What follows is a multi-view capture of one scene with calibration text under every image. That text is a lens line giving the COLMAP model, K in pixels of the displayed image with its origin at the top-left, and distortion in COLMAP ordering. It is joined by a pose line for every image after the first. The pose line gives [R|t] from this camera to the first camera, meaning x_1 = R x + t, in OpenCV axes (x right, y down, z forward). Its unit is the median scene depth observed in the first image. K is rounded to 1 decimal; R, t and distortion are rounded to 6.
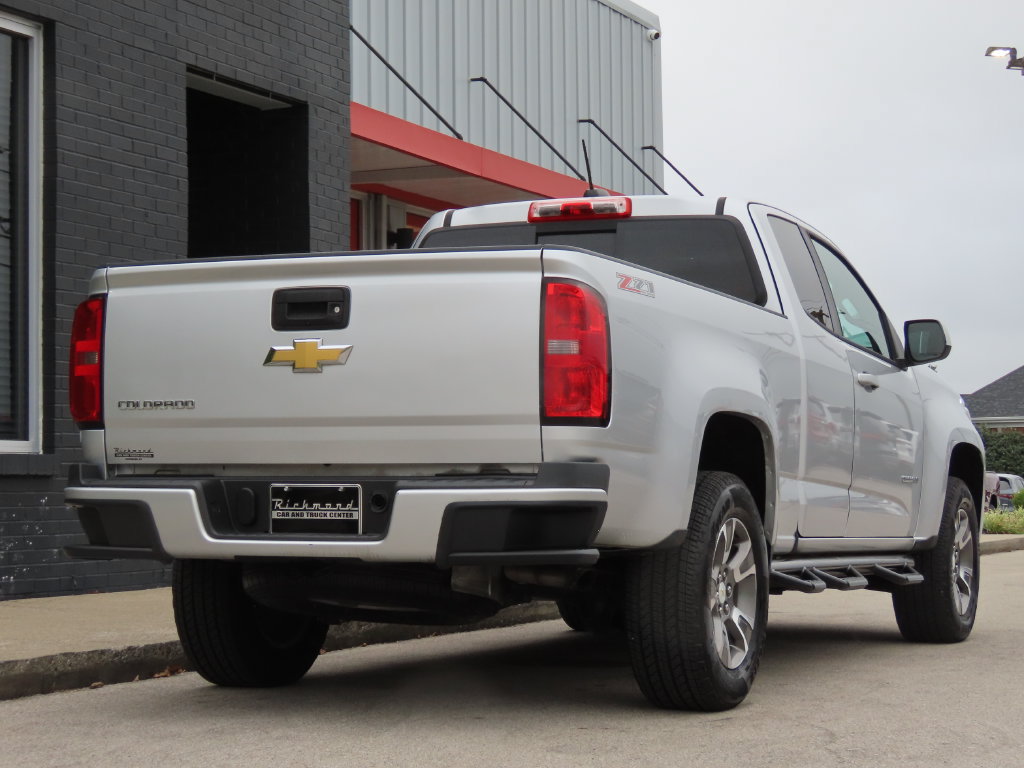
lens RADIAL K [[2308.2, 0, 397.9], [0, 2308.2, 382.7], [0, 0, 1]] dist [-0.017365, 0.173076]
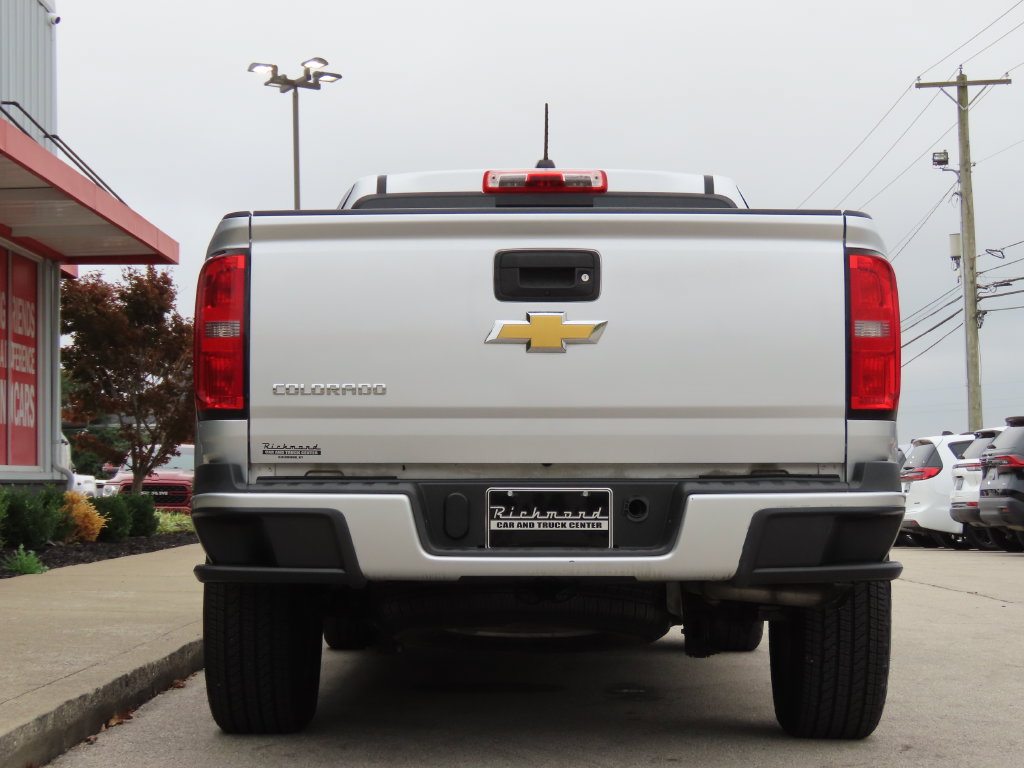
lens RADIAL K [[2257.1, 0, 451.6], [0, 2257.1, 385.3], [0, 0, 1]] dist [-0.016944, -0.065716]
pose [[0.913691, 0.016382, 0.406079, -0.392616], [-0.015489, 0.999865, -0.005485, 0.012050], [-0.406114, -0.001279, 0.913822, 0.272873]]
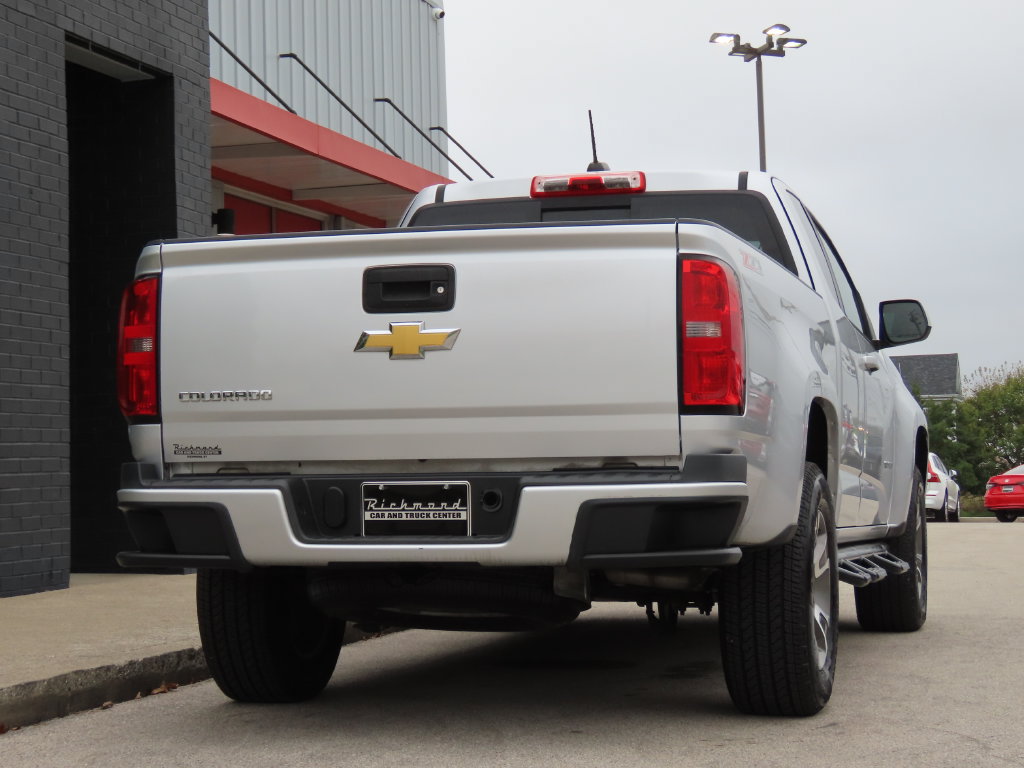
lens RADIAL K [[2308.2, 0, 397.9], [0, 2308.2, 382.7], [0, 0, 1]] dist [-0.017365, 0.173076]
pose [[0.989302, -0.009183, 0.145591, -0.173070], [0.008261, 0.999942, 0.006937, -0.001459], [-0.145647, -0.005660, 0.989320, 0.099174]]
